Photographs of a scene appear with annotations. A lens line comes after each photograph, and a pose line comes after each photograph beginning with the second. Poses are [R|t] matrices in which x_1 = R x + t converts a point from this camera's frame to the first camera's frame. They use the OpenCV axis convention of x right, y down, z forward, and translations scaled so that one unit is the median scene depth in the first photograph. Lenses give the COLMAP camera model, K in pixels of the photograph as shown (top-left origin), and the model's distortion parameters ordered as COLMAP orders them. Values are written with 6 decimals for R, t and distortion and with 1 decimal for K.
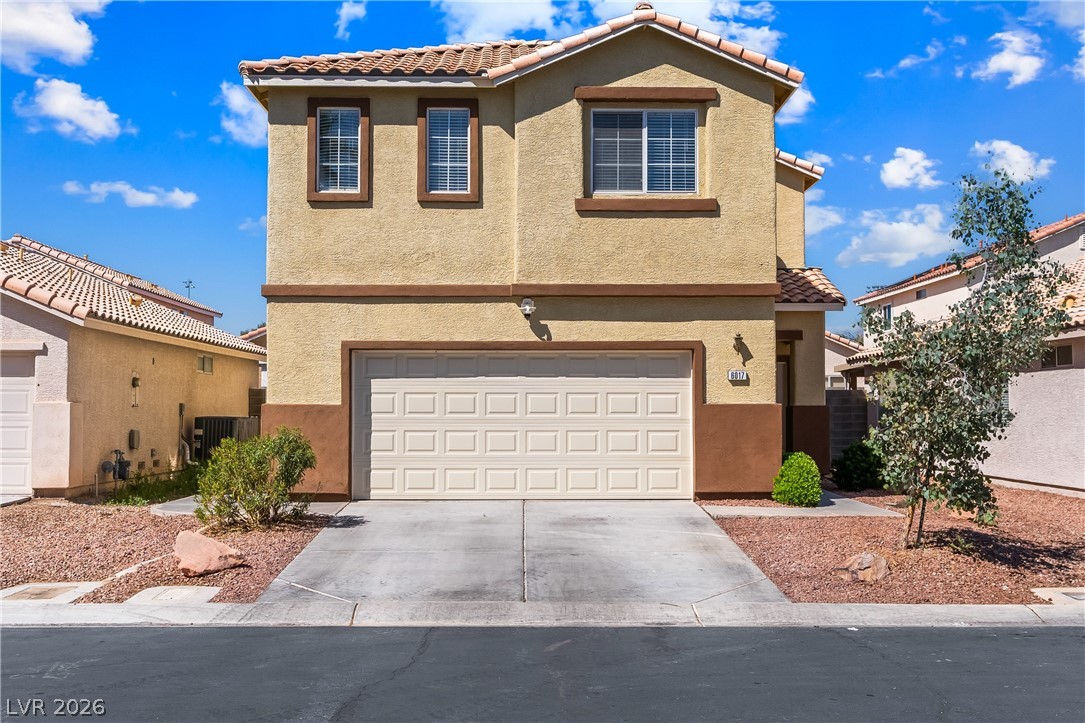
lens RADIAL K [[1173.3, 0, 541.4], [0, 1173.3, 365.4], [0, 0, 1]] dist [0.016318, 0.000000]
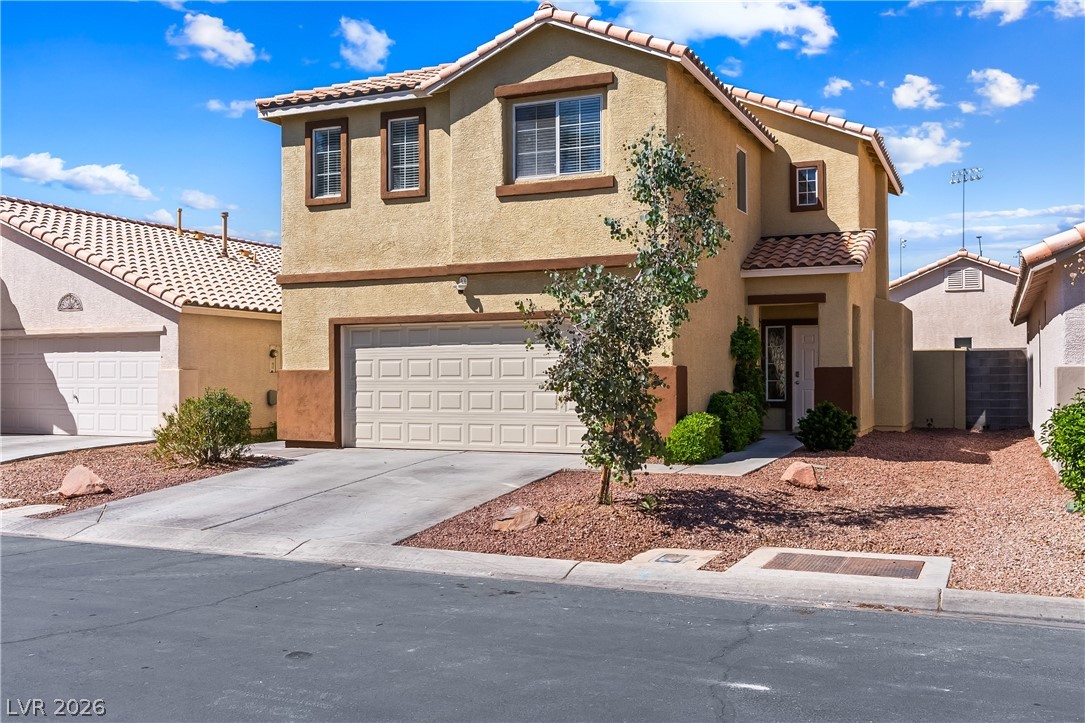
lens RADIAL K [[1030.6, 0, 542.5], [0, 1030.6, 361.7], [0, 0, 1]] dist [0.009929, 0.000000]
pose [[0.905800, -0.010986, -0.423563, 0.485651], [0.021871, 0.999543, 0.020847, 0.007052], [0.423140, -0.028147, 0.905627, 0.113313]]
